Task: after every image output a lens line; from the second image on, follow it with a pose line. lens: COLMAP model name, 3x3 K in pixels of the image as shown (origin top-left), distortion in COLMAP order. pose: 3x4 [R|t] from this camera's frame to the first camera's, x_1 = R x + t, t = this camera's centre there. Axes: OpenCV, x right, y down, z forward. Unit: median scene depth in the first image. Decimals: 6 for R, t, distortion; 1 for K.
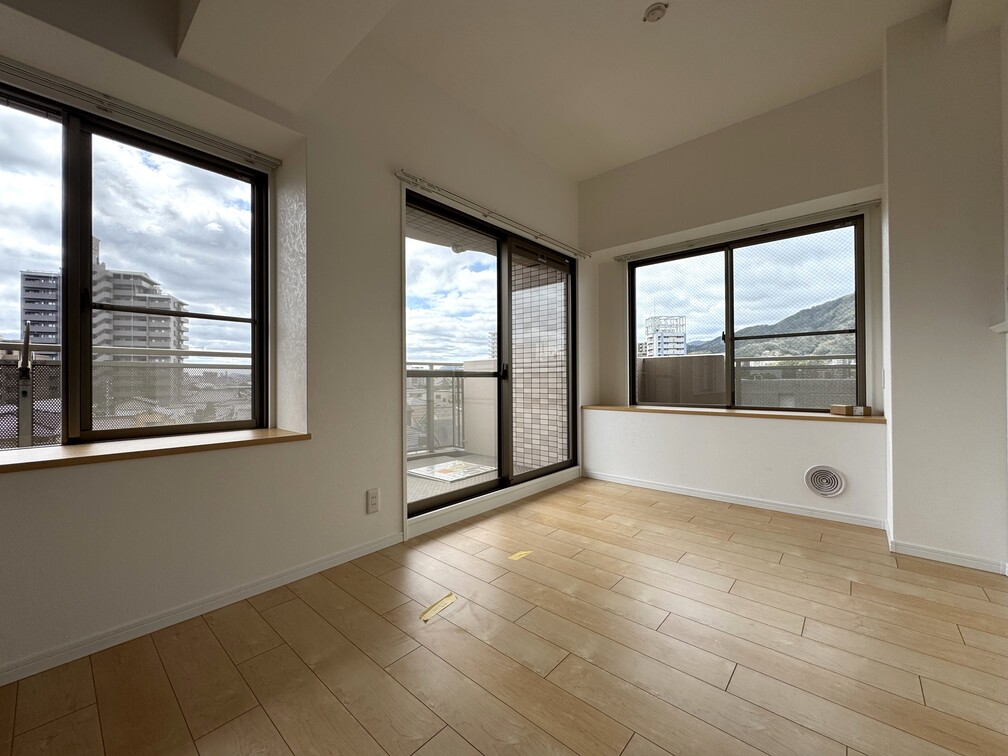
lens RADIAL K [[402.0, 0, 504.0], [0, 402.0, 378.0], [0, 0, 1]] dist [-0.003916, 0.000311]
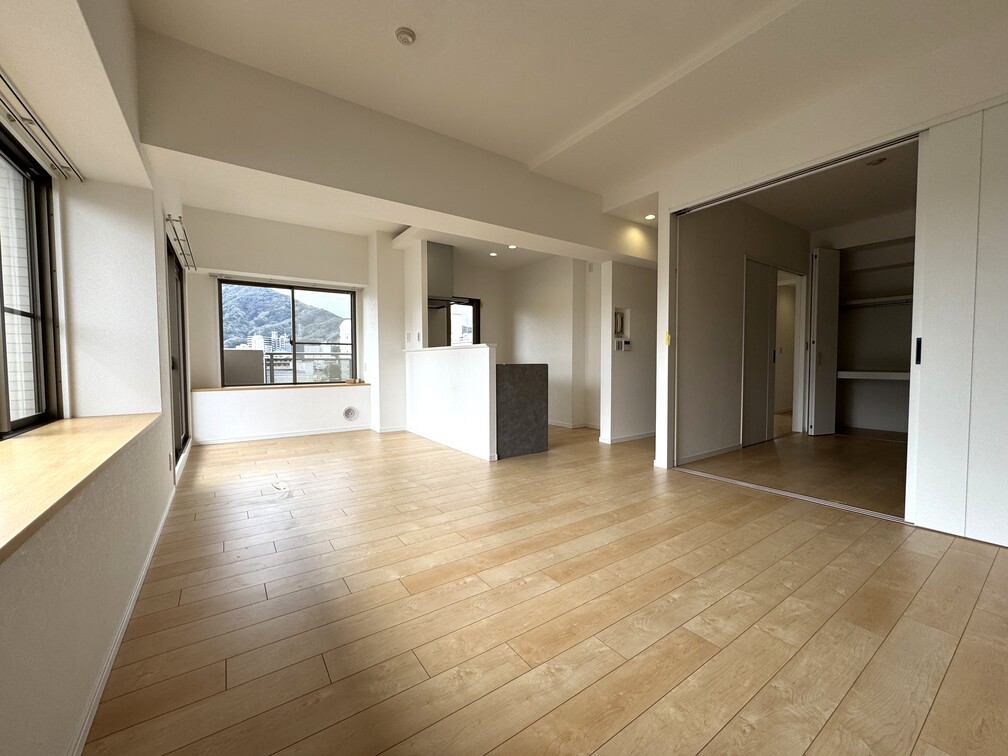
lens RADIAL K [[402.0, 0, 504.0], [0, 402.0, 378.0], [0, 0, 1]] dist [-0.003916, 0.000311]
pose [[0.235536, -0.036700, 0.971172, -0.954018], [-0.002160, 0.999265, 0.038286, -0.019376], [-0.971863, -0.011116, 0.235283, -0.281340]]
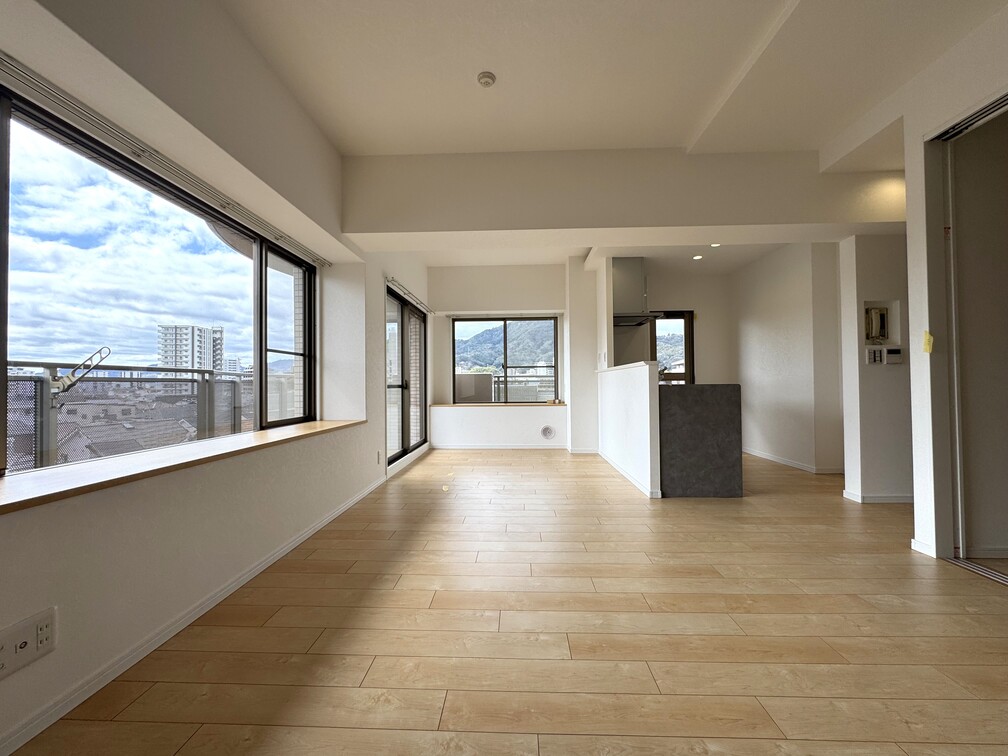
lens RADIAL K [[402.0, 0, 504.0], [0, 402.0, 378.0], [0, 0, 1]] dist [-0.003916, 0.000311]
pose [[0.773608, 0.008729, 0.633604, -0.736519], [0.001951, 0.999868, -0.016157, -0.015488], [-0.633661, 0.013735, 0.773489, -0.543635]]
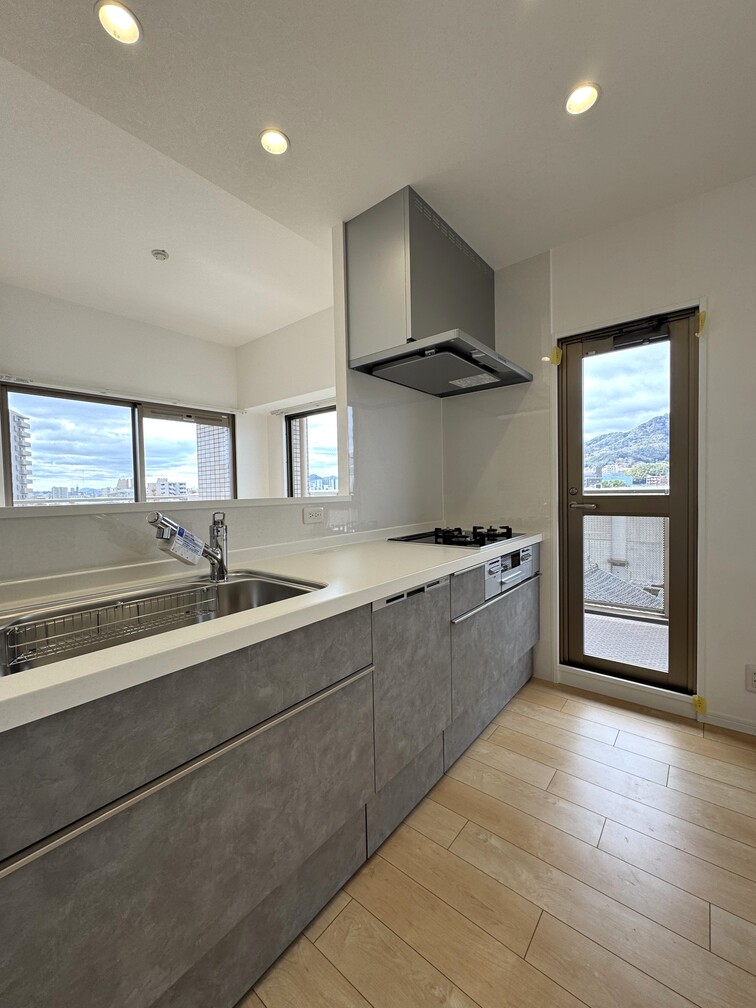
lens RADIAL K [[402.0, 0, 378.0], [0, 402.0, 504.0], [0, 0, 1]] dist [-0.003916, 0.000311]
pose [[0.999282, -0.015632, 0.034504, 0.687824], [0.014279, 0.999132, 0.039131, -0.093830], [-0.035085, -0.038611, 0.998638, -0.241528]]
